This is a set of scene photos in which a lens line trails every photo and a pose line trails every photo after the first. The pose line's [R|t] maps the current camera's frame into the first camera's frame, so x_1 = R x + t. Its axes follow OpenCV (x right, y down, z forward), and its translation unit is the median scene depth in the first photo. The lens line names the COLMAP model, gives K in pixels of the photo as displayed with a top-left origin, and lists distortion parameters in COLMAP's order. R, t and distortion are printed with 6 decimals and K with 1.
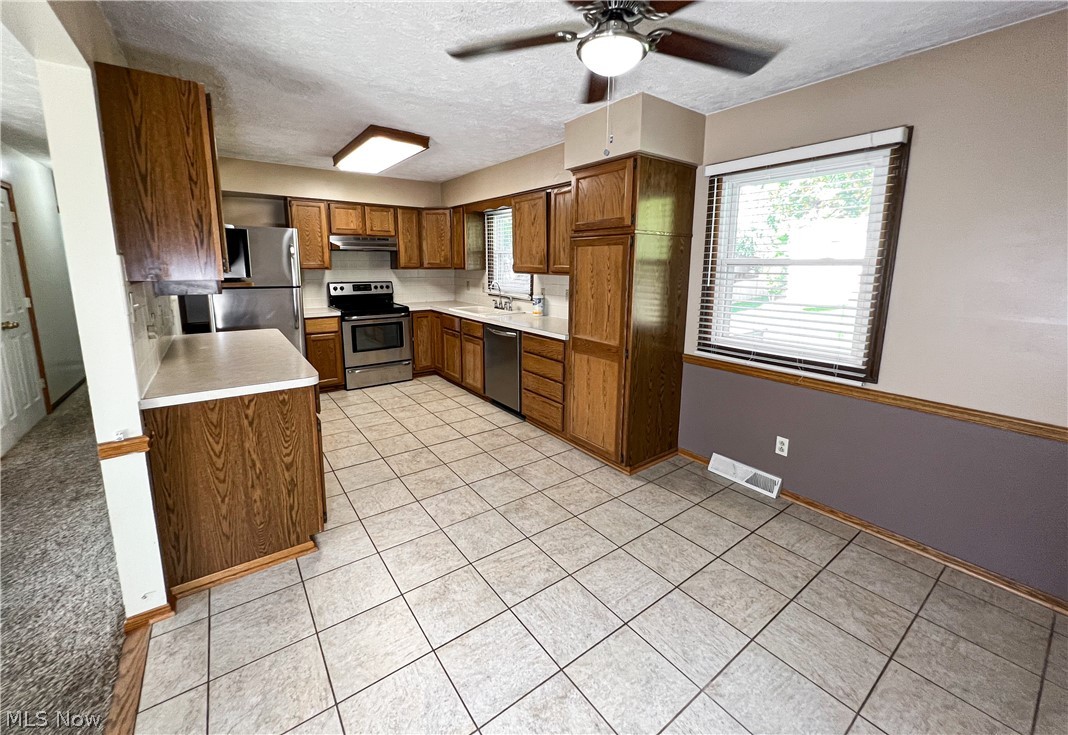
lens RADIAL K [[427.4, 0, 529.3], [0, 427.4, 331.2], [0, 0, 1]] dist [-0.002462, -0.000153]
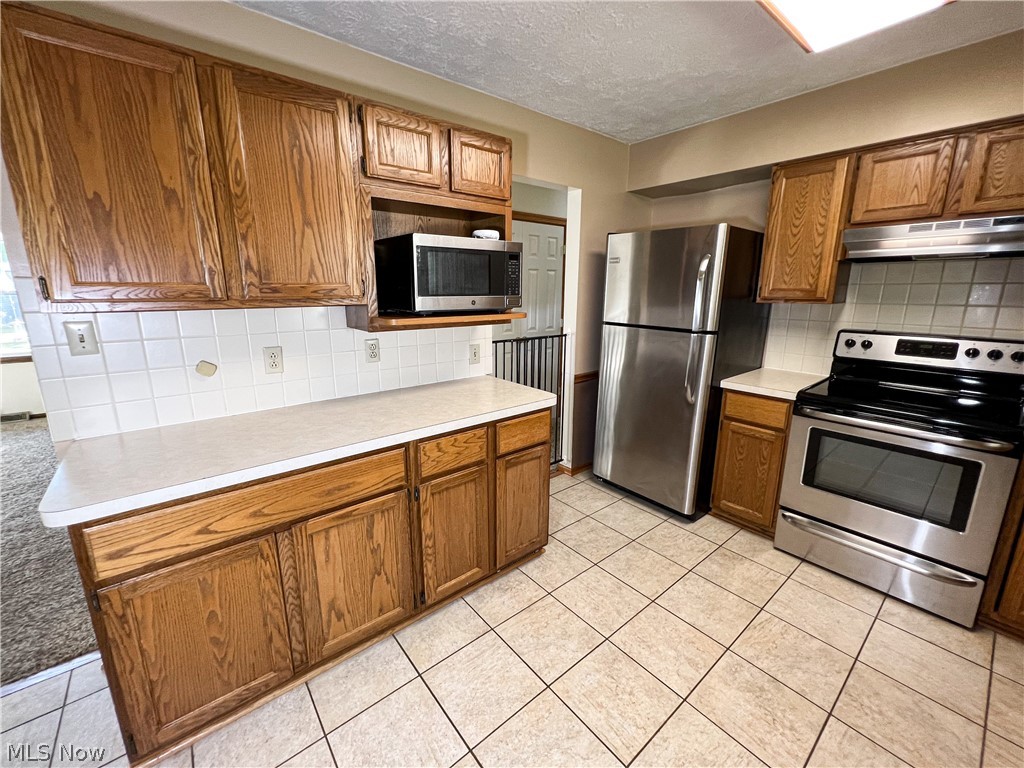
lens RADIAL K [[418.8, 0, 509.2], [0, 418.8, 381.0], [0, 0, 1]] dist [0.000259, 0.000163]
pose [[0.054333, 0.214196, -0.975278, -0.011325], [-0.159060, 0.966106, 0.203321, -0.143457], [0.985773, 0.144081, 0.086562, 0.900785]]
